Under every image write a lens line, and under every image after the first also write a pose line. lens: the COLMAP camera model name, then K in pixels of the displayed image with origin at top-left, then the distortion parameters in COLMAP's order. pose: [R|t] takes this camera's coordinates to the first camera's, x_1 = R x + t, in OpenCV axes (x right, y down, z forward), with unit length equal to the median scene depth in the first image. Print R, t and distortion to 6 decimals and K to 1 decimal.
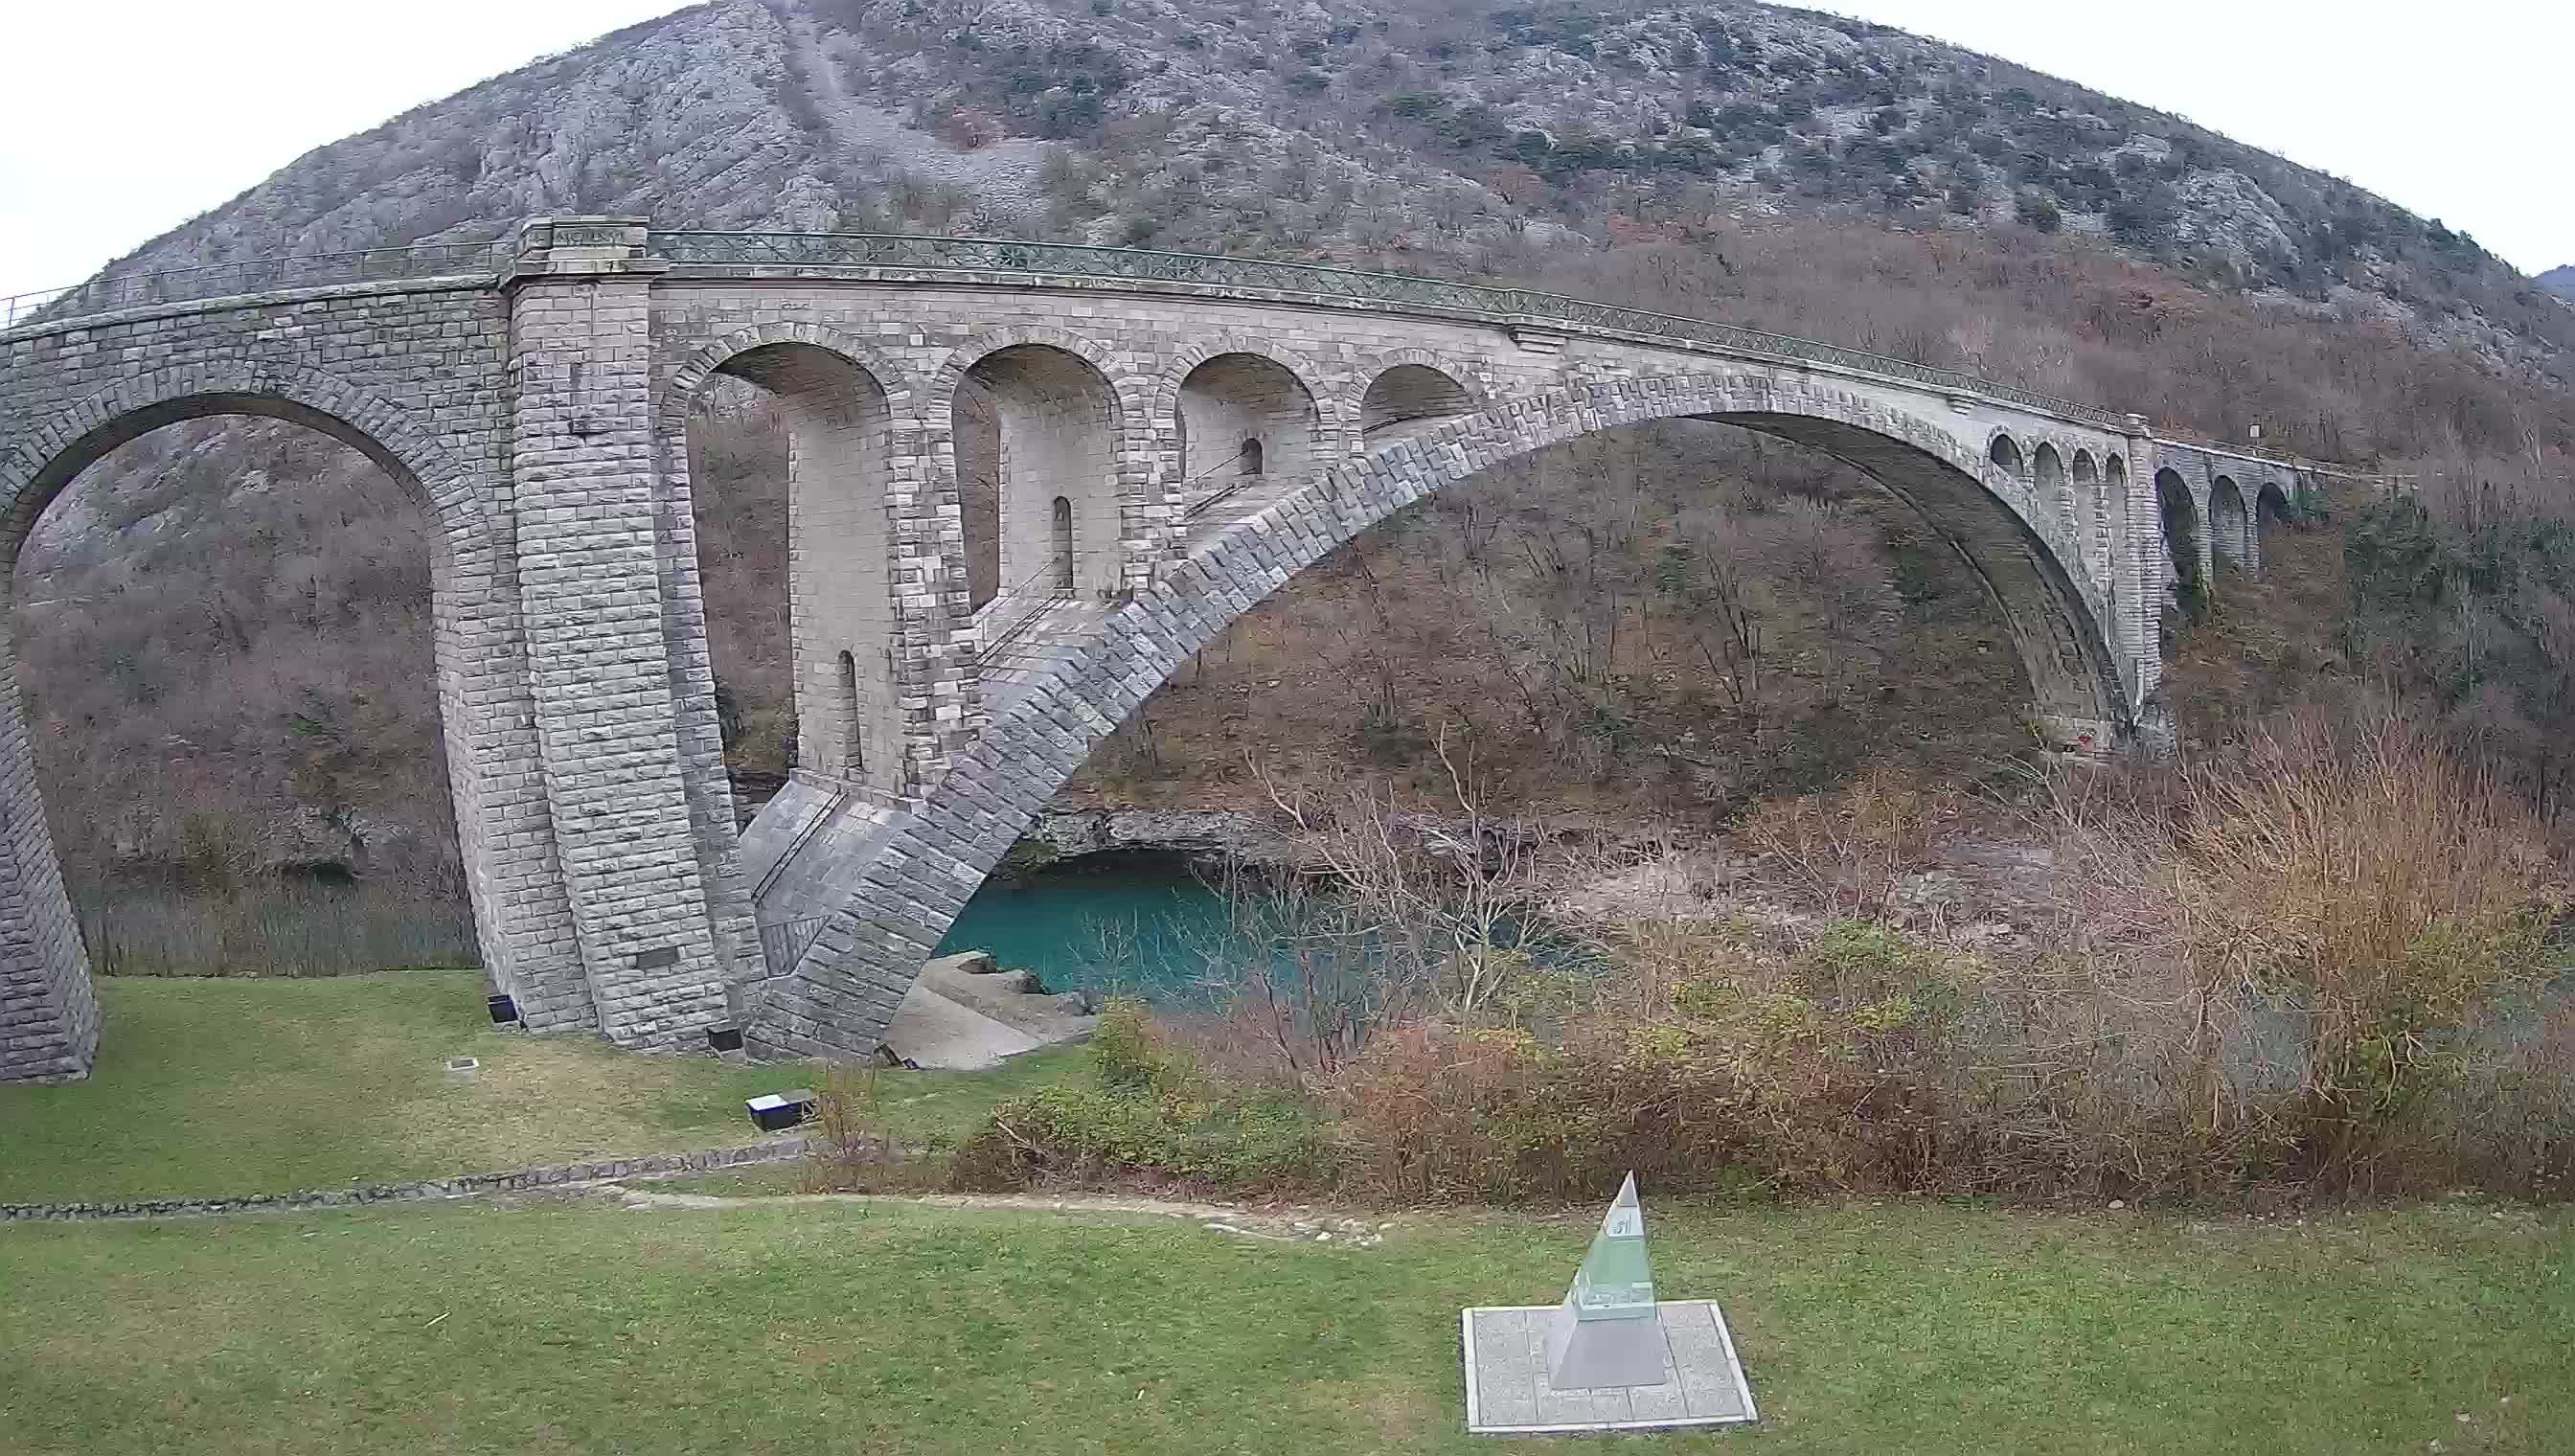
lens RADIAL K [[1965.5, 0, 1287.5], [0, 1965.5, 728.0], [0, 0, 1]] dist [-0.000032, -0.002413]
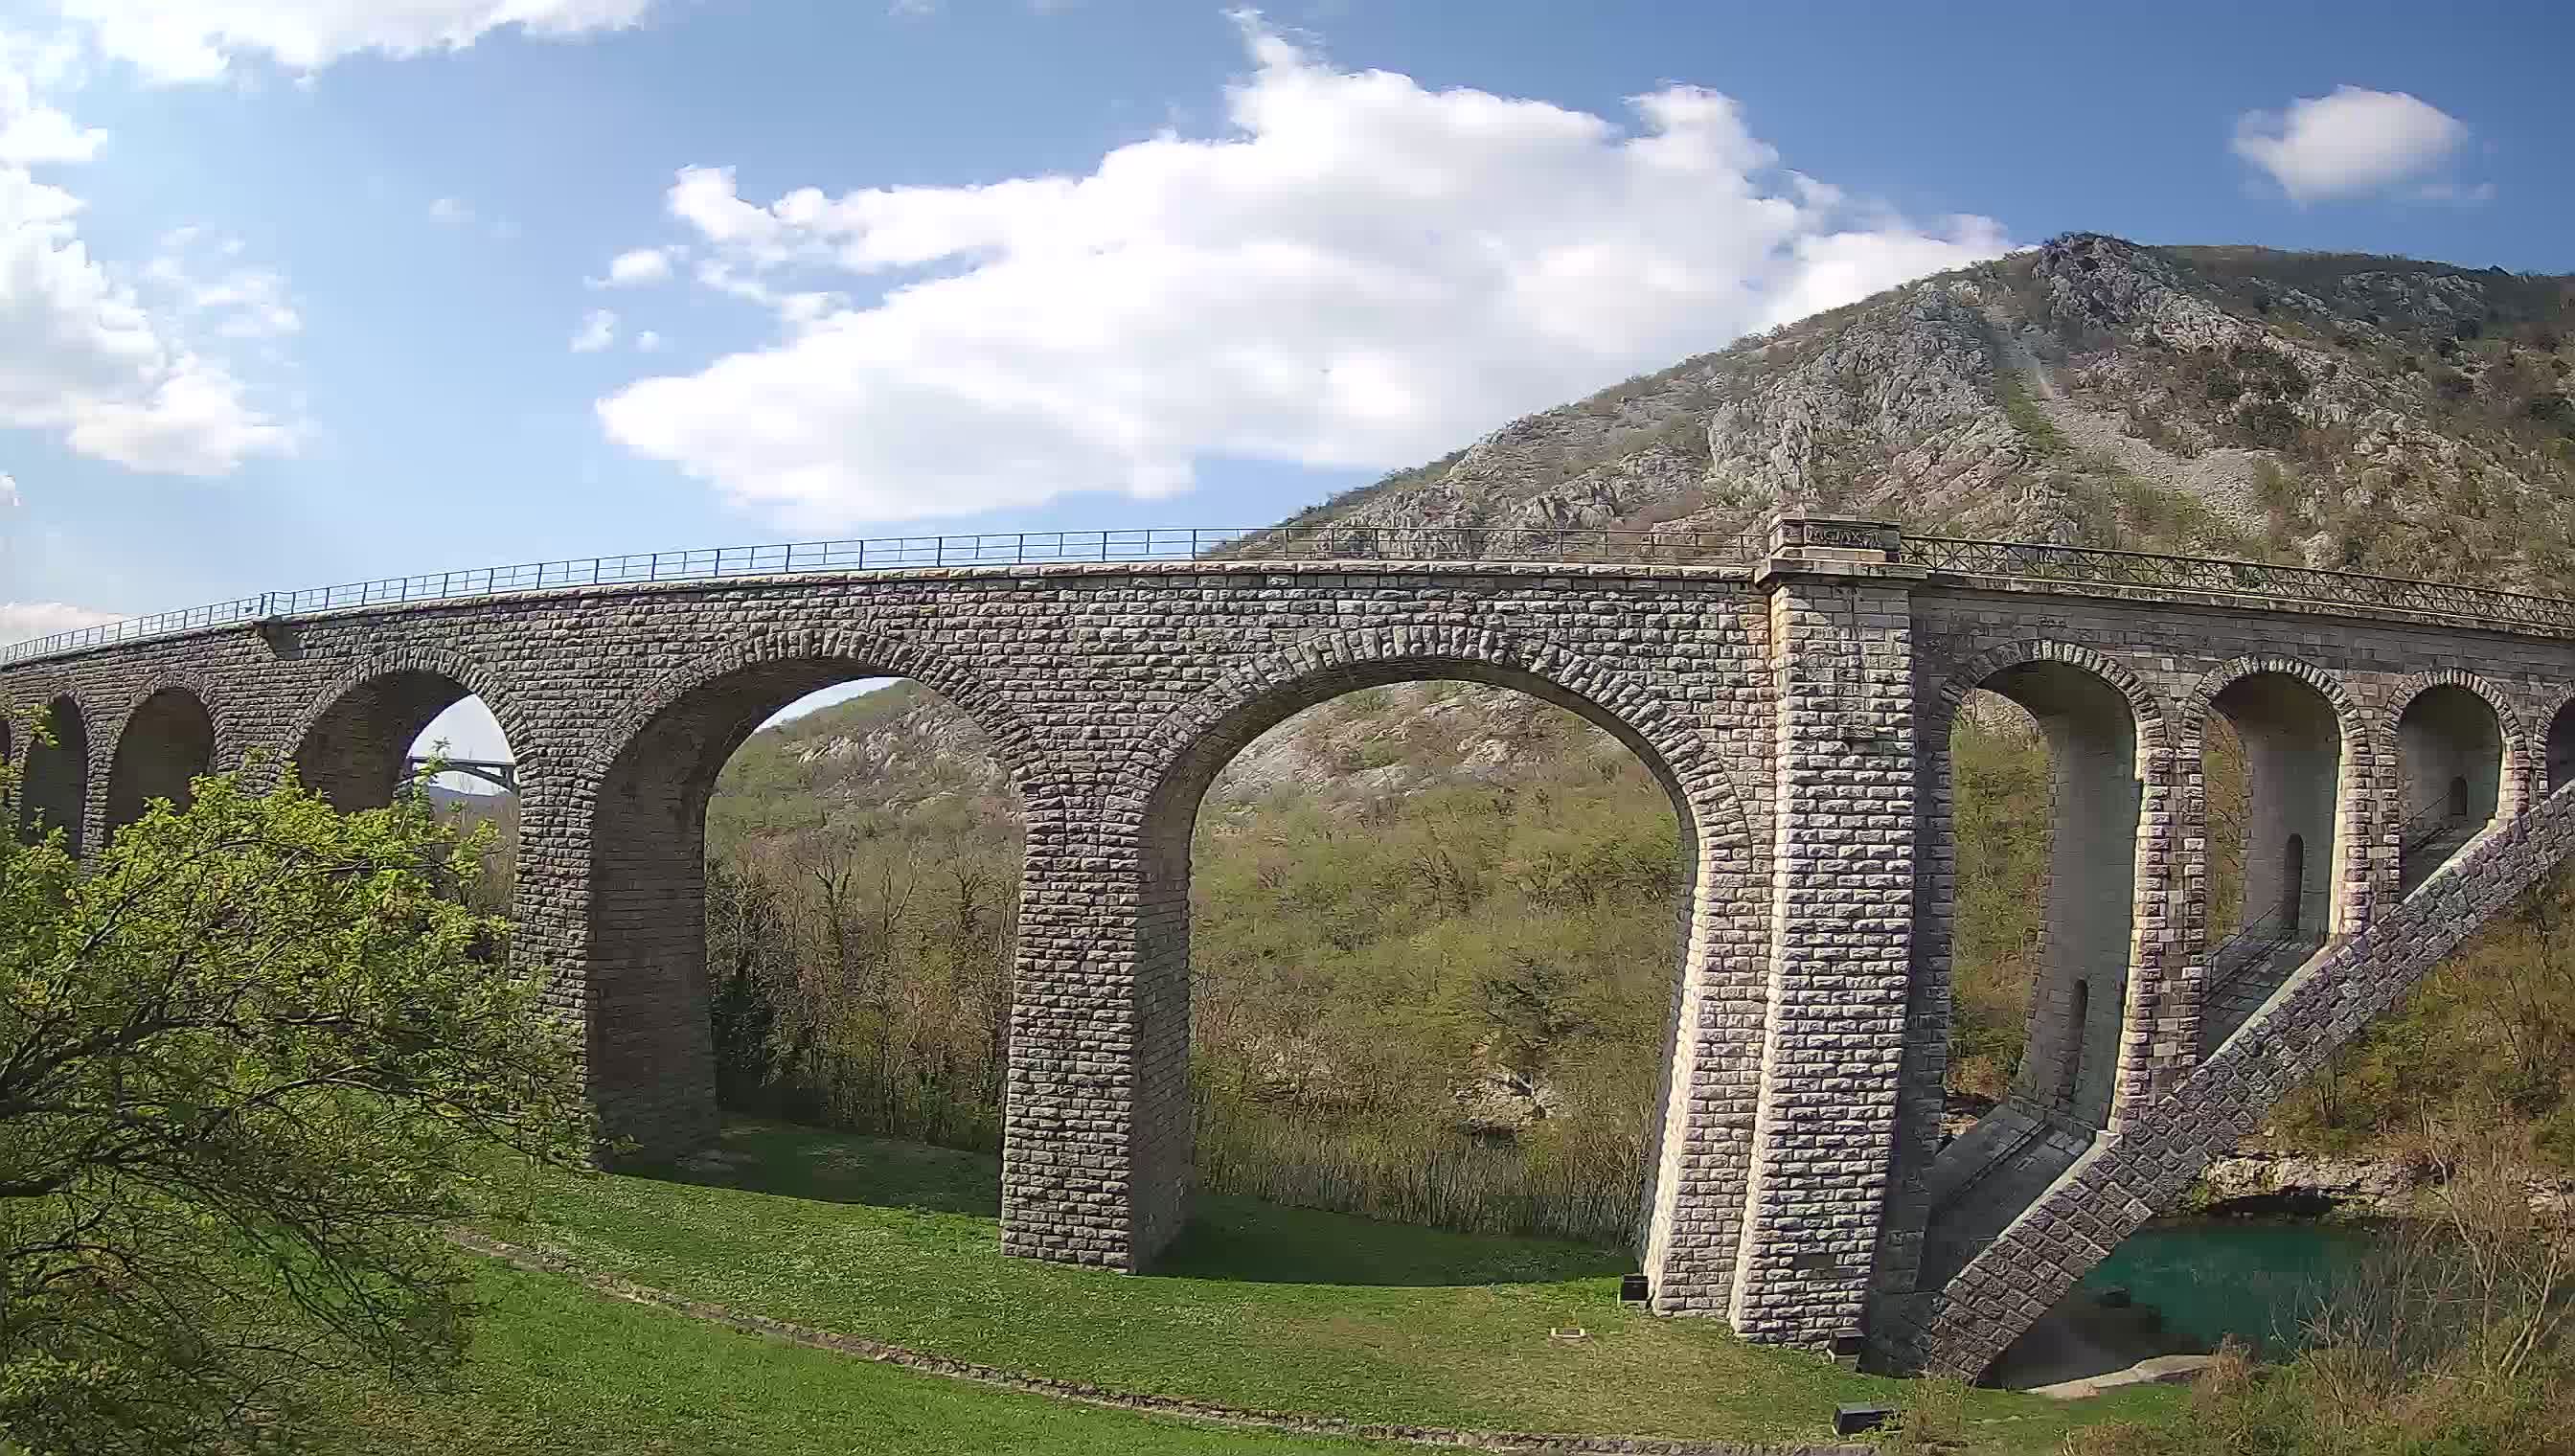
lens RADIAL K [[1971.8, 0, 1287.5], [0, 1971.8, 728.0], [0, 0, 1]] dist [0.001891, -0.004227]
pose [[0.983301, 0.090974, -0.157616, -0.457518], [-0.097365, 0.994692, -0.033295, -0.090586], [0.153751, 0.048085, 0.986939, -0.029028]]
